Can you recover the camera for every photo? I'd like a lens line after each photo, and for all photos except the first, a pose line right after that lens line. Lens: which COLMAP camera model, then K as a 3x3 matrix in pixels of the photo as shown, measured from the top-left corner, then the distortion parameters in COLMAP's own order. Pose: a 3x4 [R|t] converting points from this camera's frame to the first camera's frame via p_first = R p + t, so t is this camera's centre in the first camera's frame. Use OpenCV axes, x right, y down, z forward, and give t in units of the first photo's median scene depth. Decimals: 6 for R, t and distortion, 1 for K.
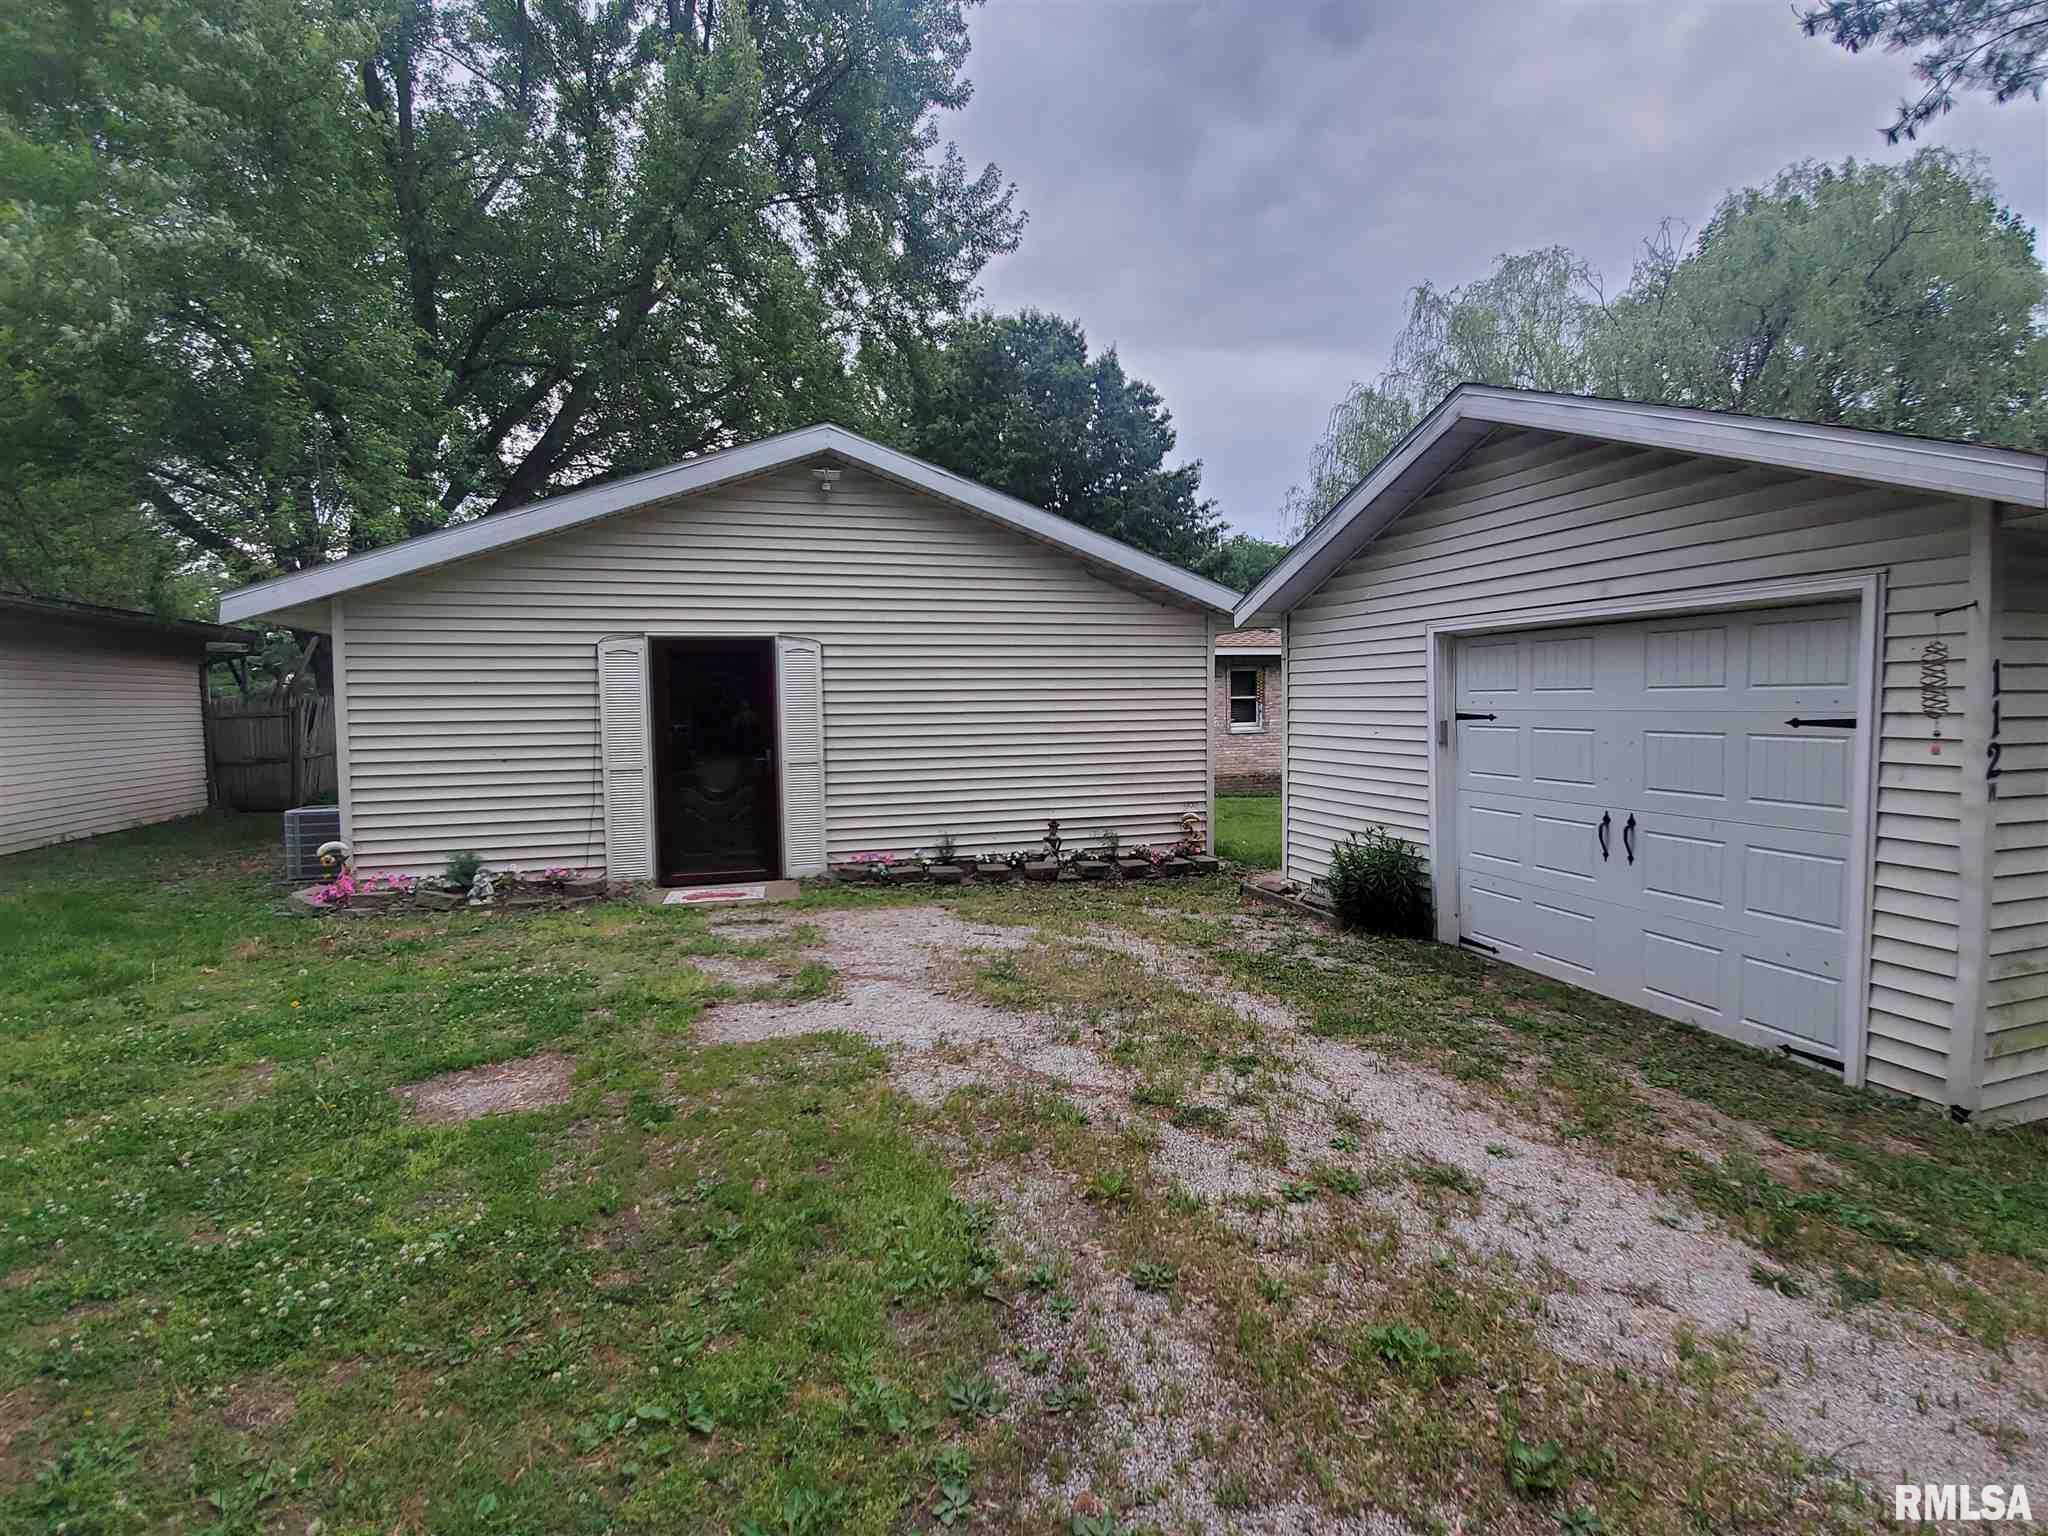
lens RADIAL K [[978.1, 0, 1054.1], [0, 978.1, 761.8], [0, 0, 1]] dist [0.000391, -0.008730]
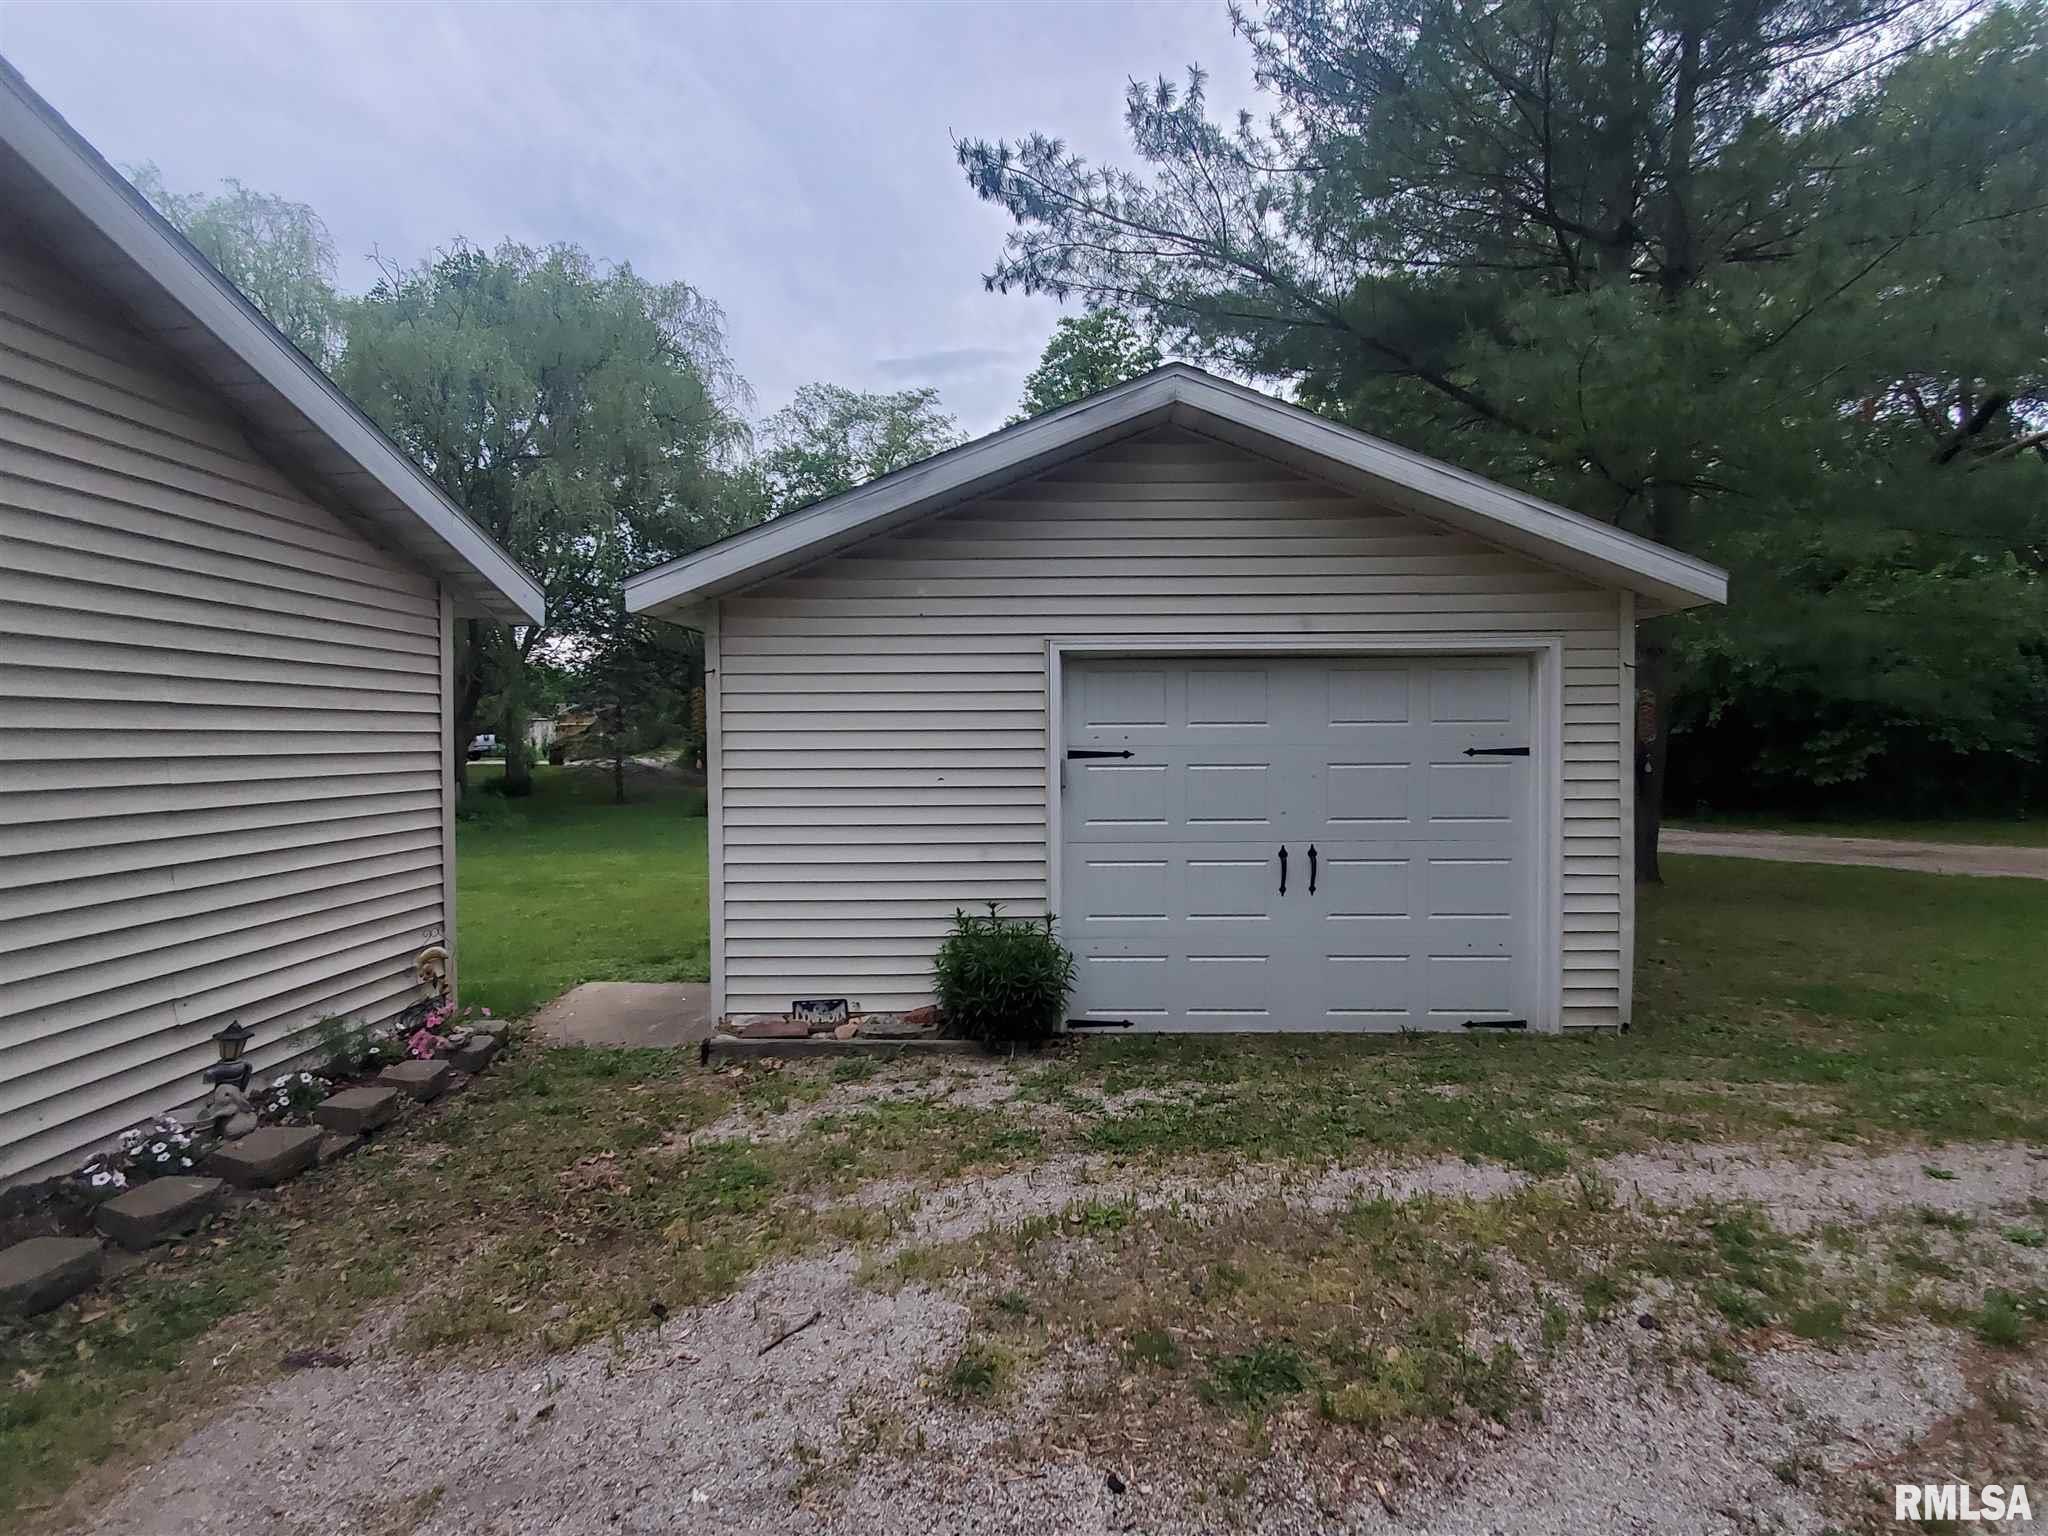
lens RADIAL K [[978.1, 0, 1054.1], [0, 978.1, 761.8], [0, 0, 1]] dist [0.000391, -0.008730]
pose [[0.322138, -0.009148, 0.946648, -0.458167], [0.062422, 0.997982, -0.011598, -0.038272], [-0.944632, 0.062827, 0.322059, 0.905813]]
